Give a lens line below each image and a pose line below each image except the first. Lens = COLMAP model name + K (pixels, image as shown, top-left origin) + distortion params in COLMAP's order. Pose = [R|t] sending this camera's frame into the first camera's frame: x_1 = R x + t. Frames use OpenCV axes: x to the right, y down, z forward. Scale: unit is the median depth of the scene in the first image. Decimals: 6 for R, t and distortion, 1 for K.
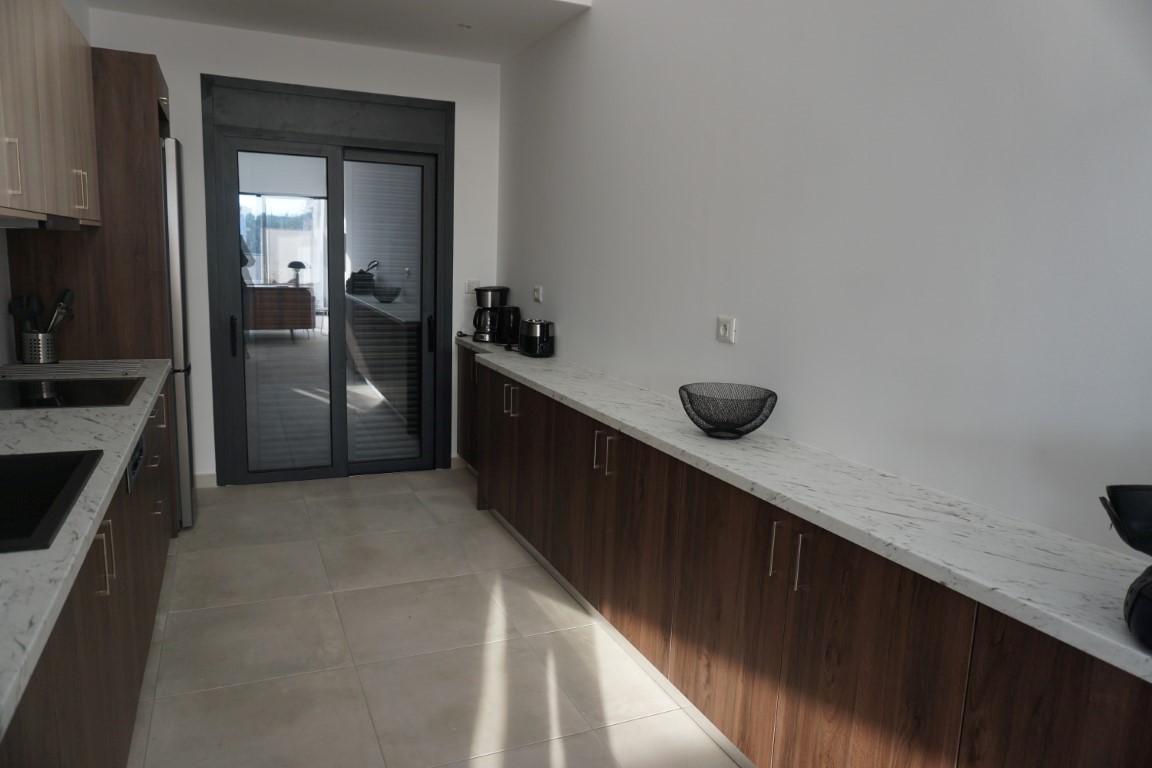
lens RADIAL K [[776.8, 0, 576.0], [0, 776.8, 384.0], [0, 0, 1]] dist [-0.004271, -0.000970]
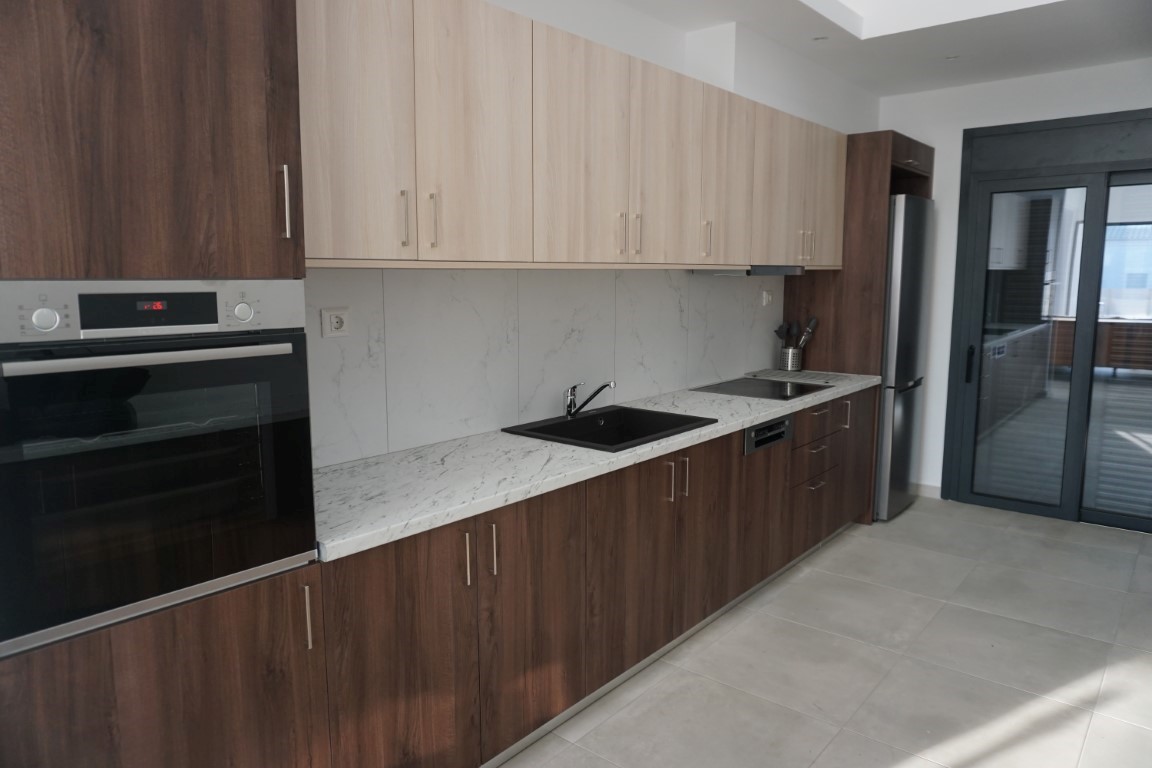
lens RADIAL K [[776.8, 0, 576.0], [0, 776.8, 384.0], [0, 0, 1]] dist [-0.004271, -0.000970]
pose [[0.446553, 0.084790, -0.890731, 0.298356], [-0.126464, 0.991487, 0.030981, 0.001981], [0.885775, 0.098811, 0.453474, 0.027633]]
